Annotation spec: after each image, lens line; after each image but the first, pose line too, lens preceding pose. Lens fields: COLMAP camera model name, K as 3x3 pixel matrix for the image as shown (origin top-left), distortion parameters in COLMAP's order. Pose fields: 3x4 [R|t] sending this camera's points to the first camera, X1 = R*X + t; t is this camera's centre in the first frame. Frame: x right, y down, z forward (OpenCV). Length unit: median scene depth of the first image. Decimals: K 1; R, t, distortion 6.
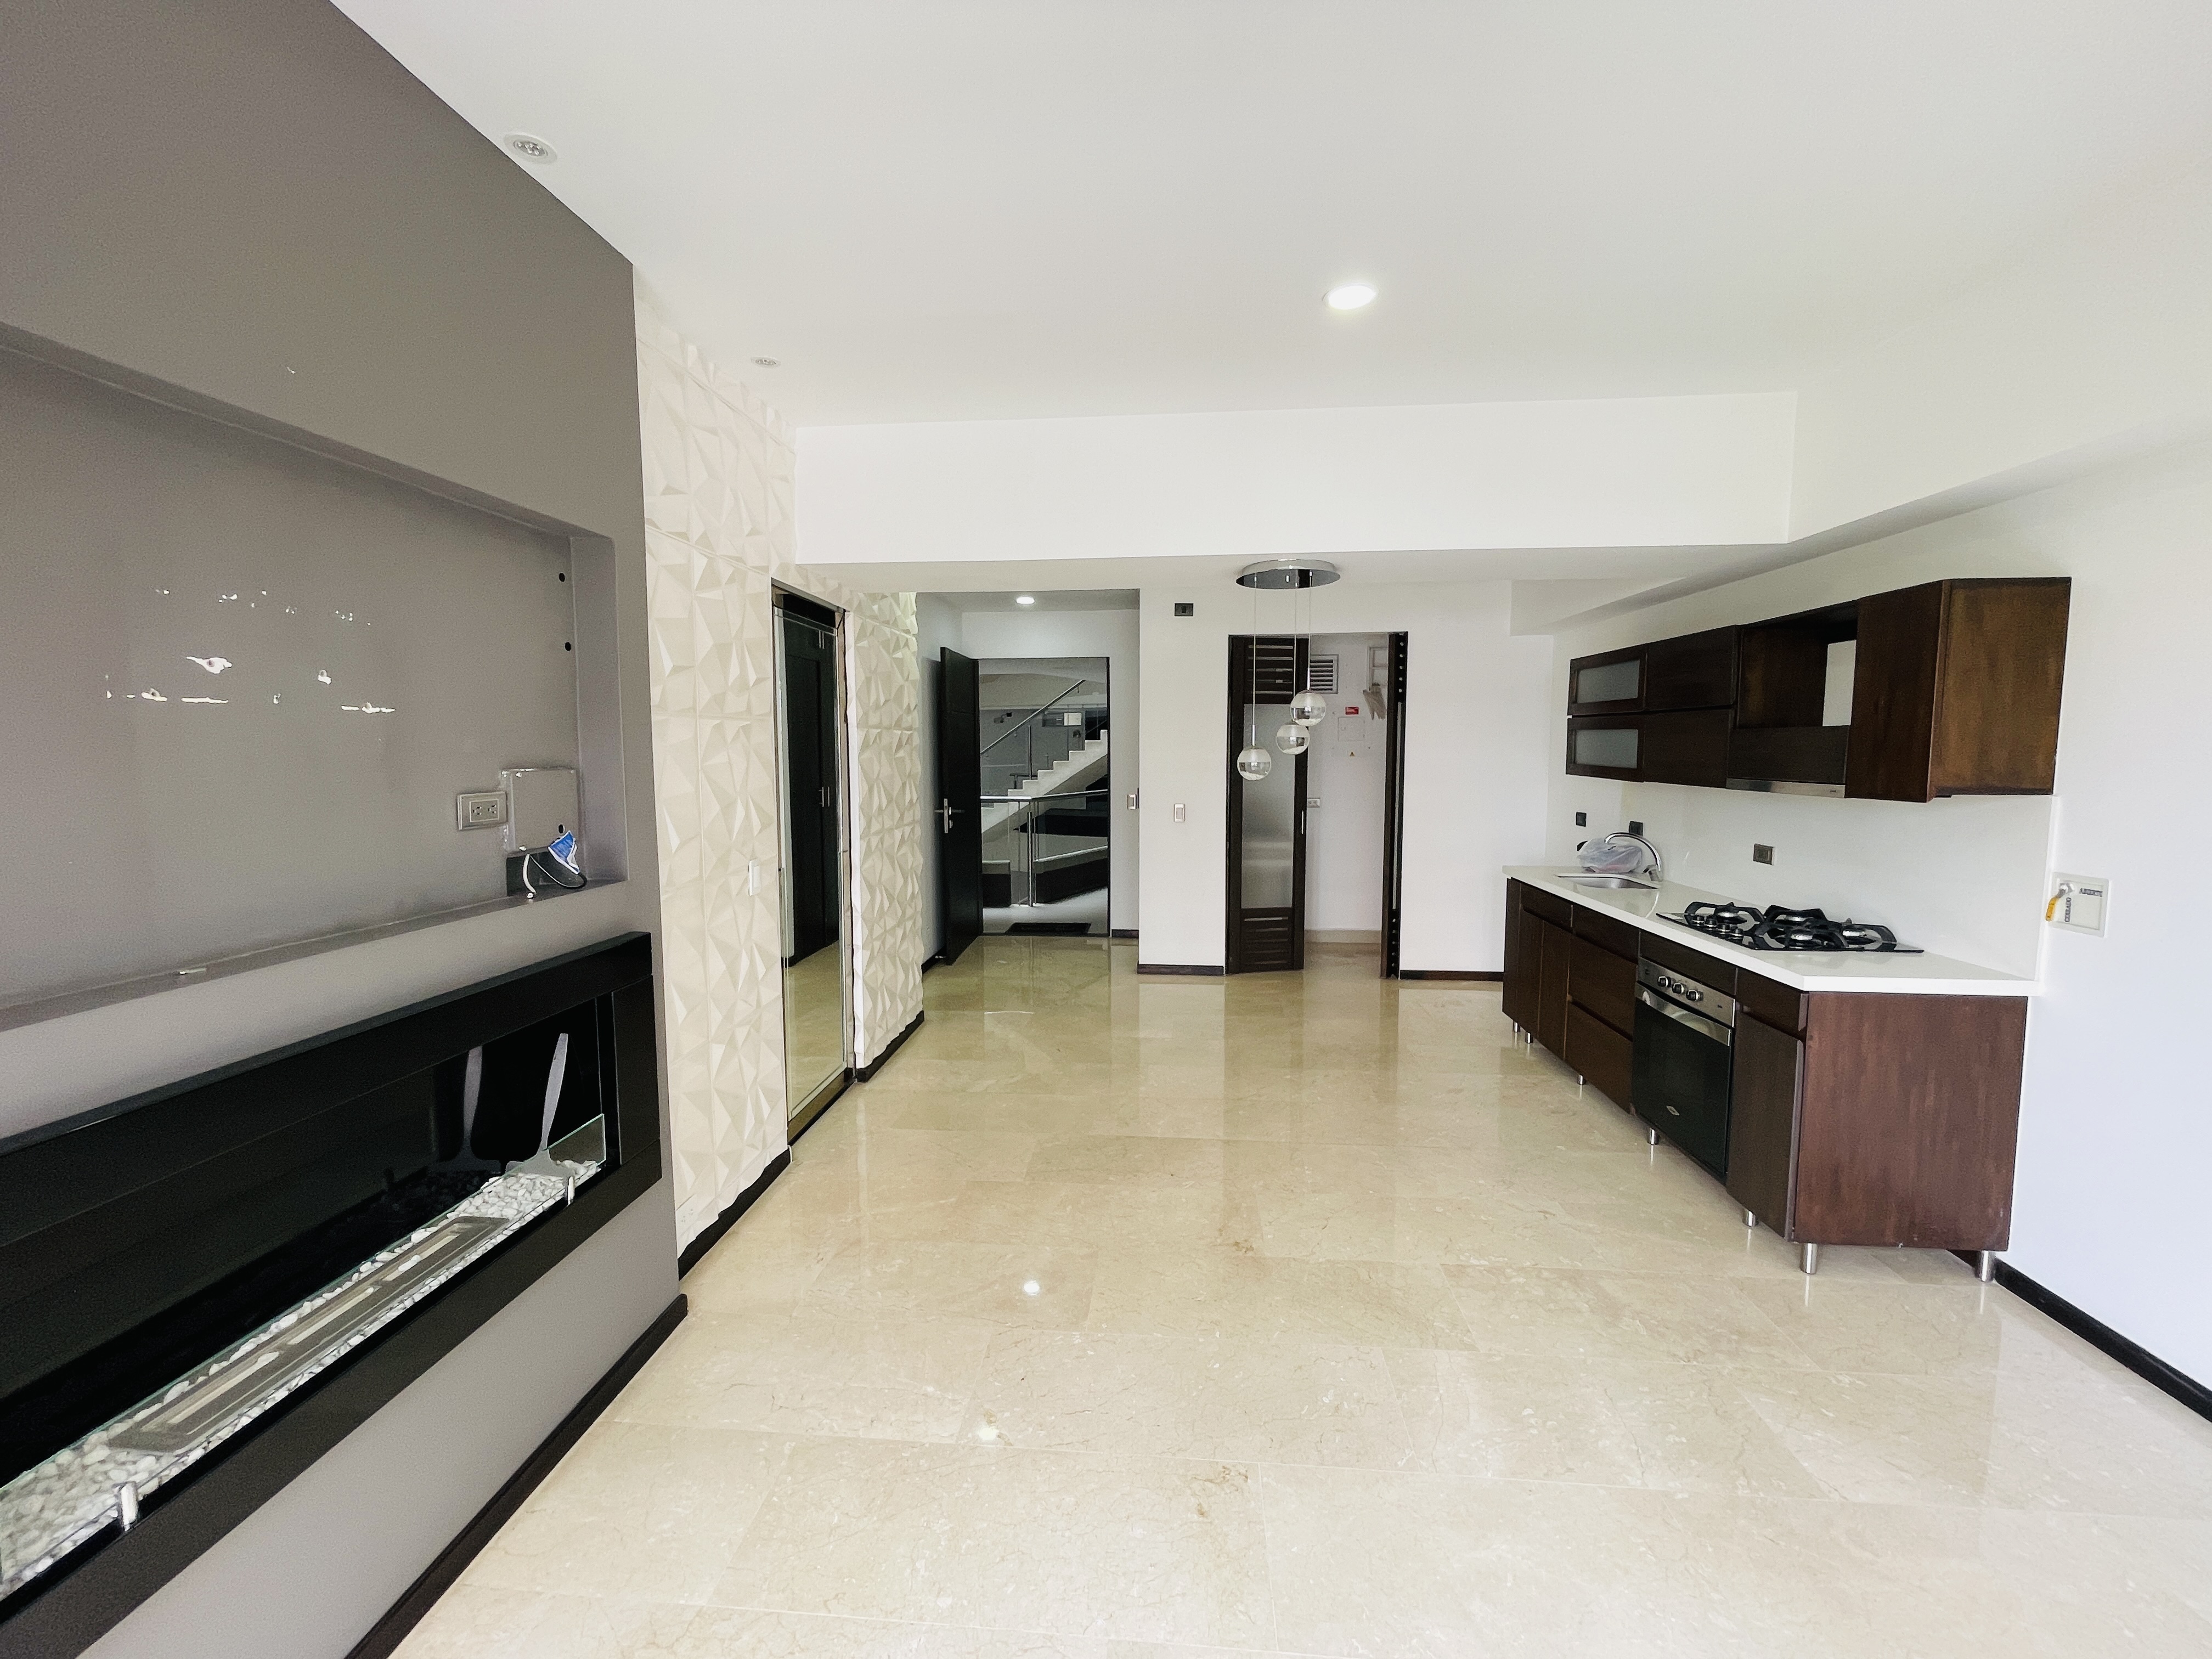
lens RADIAL K [[908.8, 0, 1096.8], [0, 908.8, 828.6], [0, 0, 1]] dist [-0.001960, 0.001622]
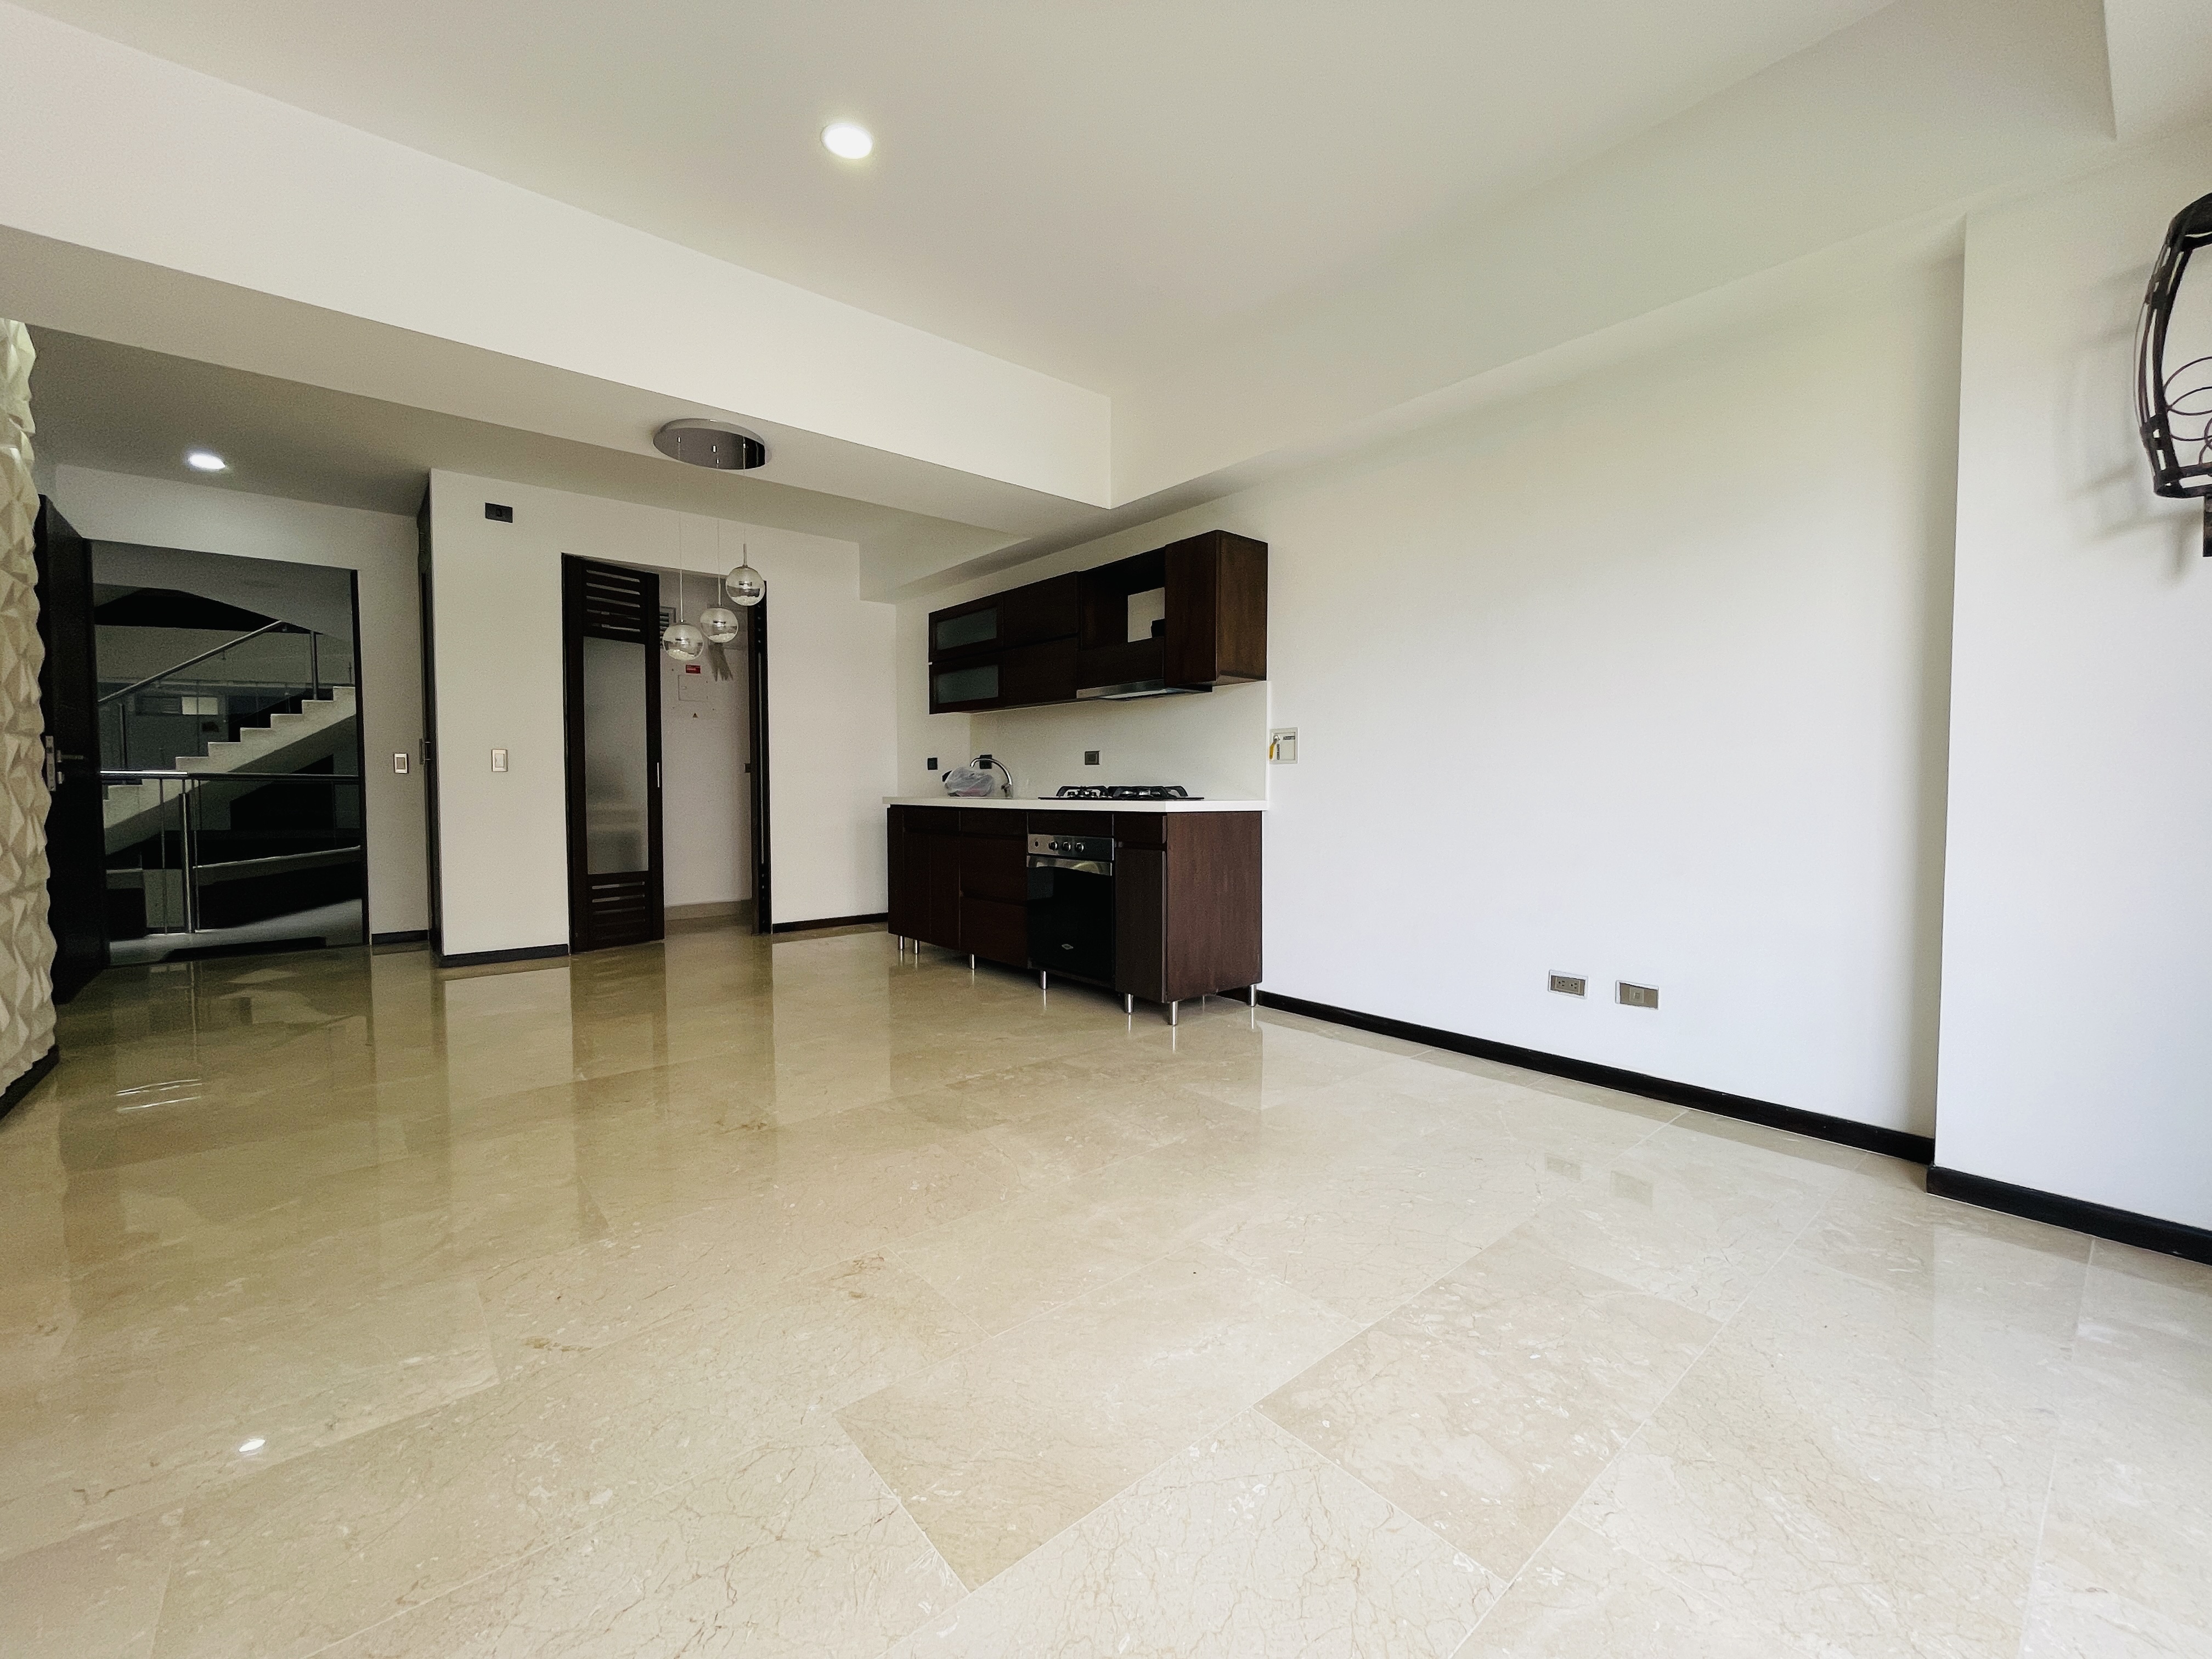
lens RADIAL K [[908.8, 0, 1111.8], [0, 908.8, 828.0], [0, 0, 1]] dist [-0.001960, 0.001622]
pose [[0.700654, -0.027720, 0.712962, -0.183076], [0.062169, 0.997816, -0.022301, 0.162765], [-0.710787, 0.059949, 0.700848, 0.069858]]
